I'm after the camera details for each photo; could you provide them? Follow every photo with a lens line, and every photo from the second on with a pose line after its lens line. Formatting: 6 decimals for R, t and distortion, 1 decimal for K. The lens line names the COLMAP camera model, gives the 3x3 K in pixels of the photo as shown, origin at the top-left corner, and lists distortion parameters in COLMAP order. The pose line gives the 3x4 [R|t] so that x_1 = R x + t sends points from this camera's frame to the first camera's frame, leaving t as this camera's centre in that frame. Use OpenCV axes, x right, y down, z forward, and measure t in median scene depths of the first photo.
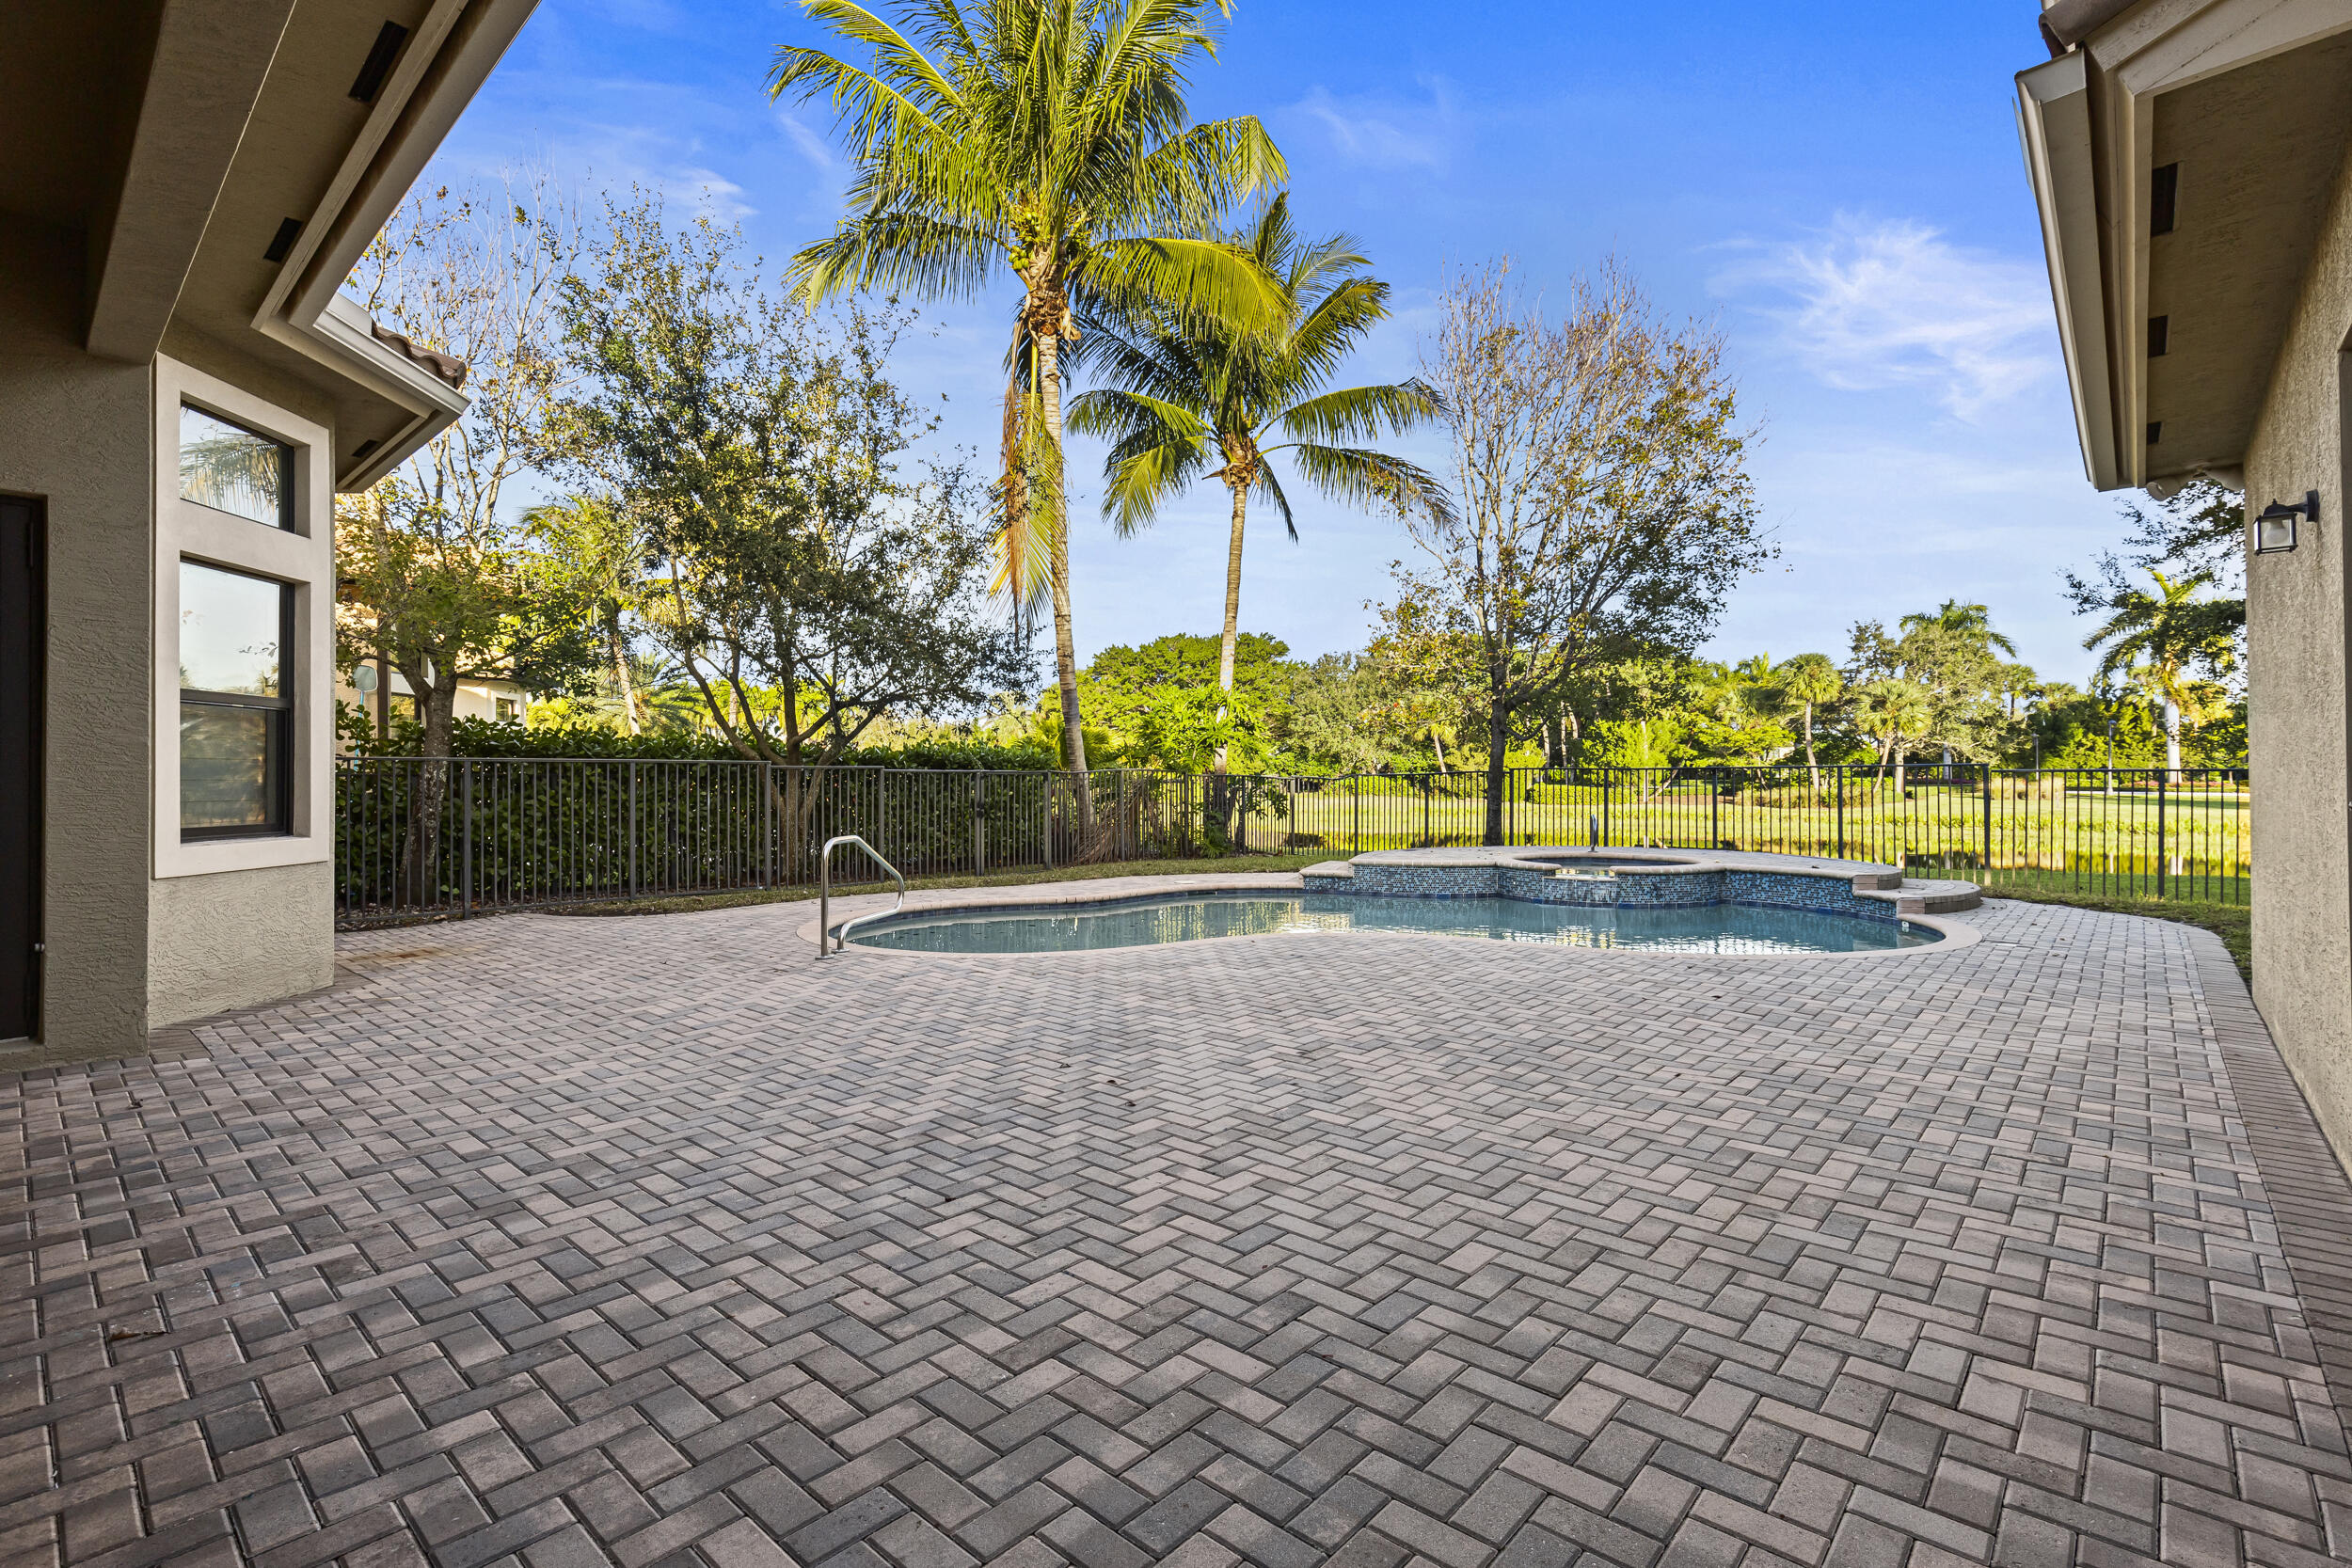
lens RADIAL K [[1063.0, 0, 1161.9], [0, 1063.0, 775.0], [0, 0, 1]] dist [0.004687, -0.000485]
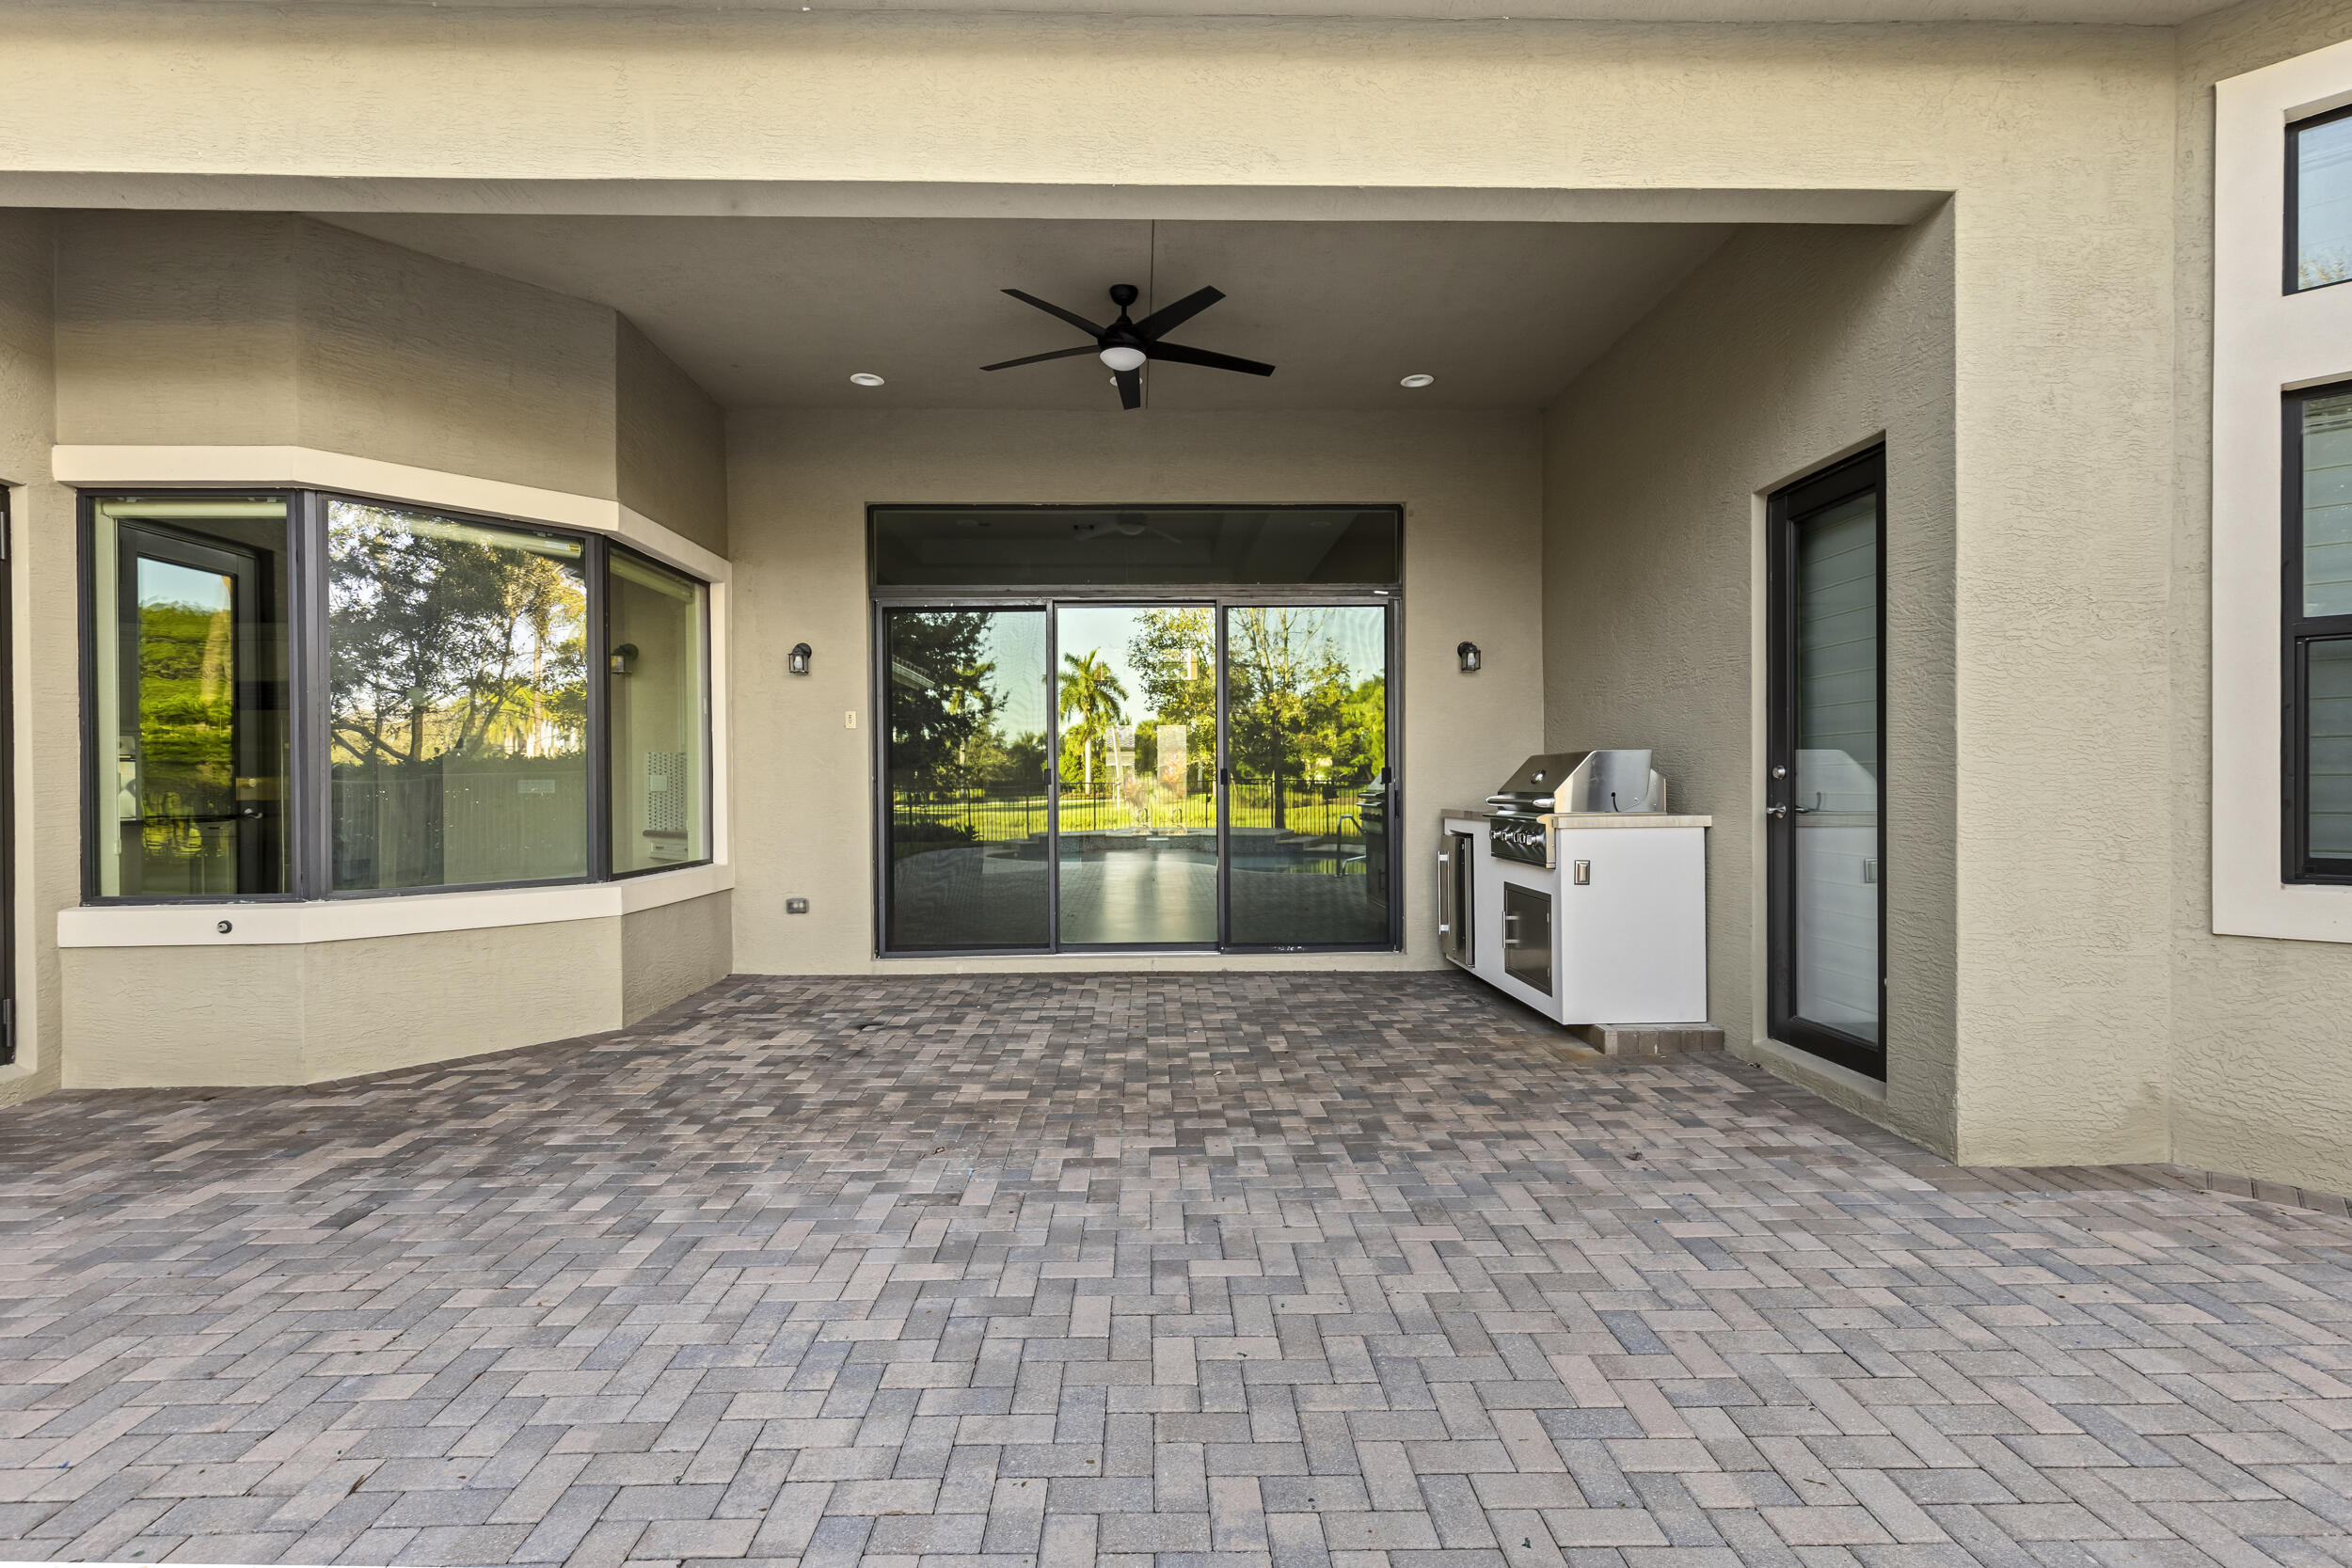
lens RADIAL K [[1063.0, 0, 1173.2], [0, 1063.0, 784.4], [0, 0, 1]] dist [0.004687, -0.000485]
pose [[-0.725933, 0.009739, -0.687696, -0.020772], [0.014997, 0.999886, -0.001671, 0.000424], [0.687602, -0.011526, -0.725997, 0.296736]]
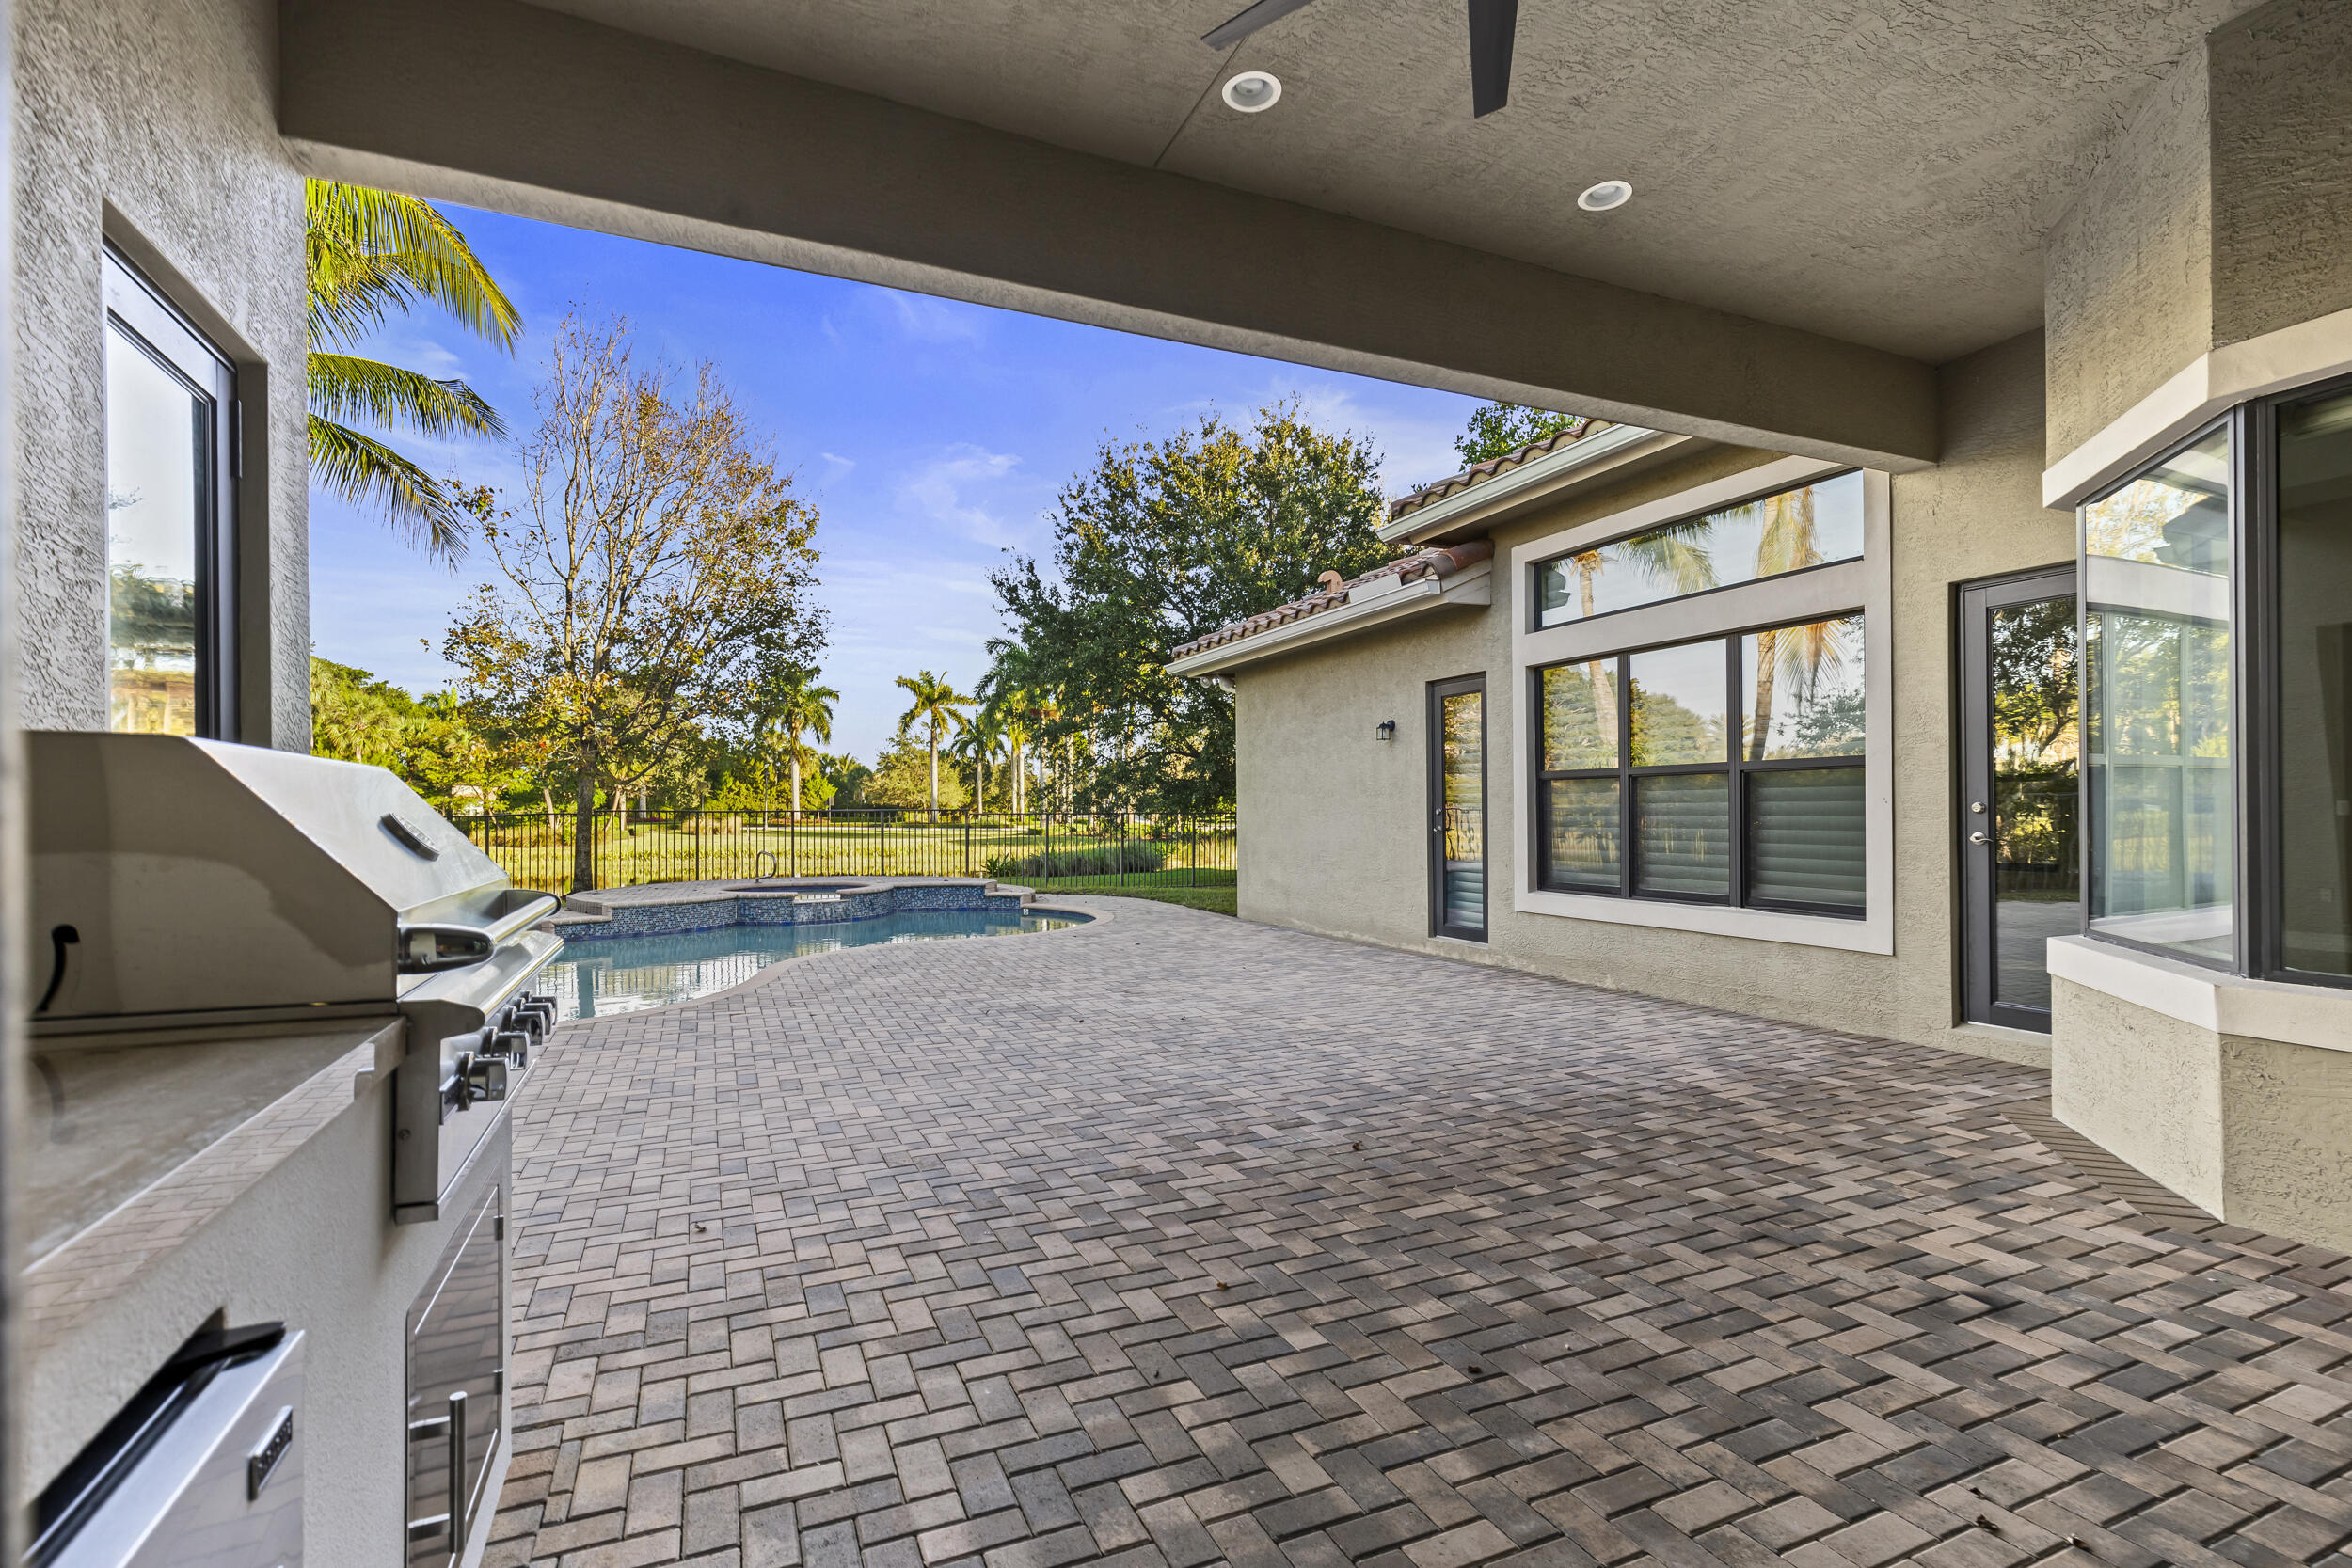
lens RADIAL K [[1063.0, 0, 1169.6], [0, 1063.0, 805.7], [0, 0, 1]] dist [0.004687, -0.000485]
pose [[0.414498, 0.005586, 0.910033, -0.338221], [0.001361, 0.999976, -0.006758, -0.003011], [-0.910049, 0.004039, 0.414481, 0.069845]]
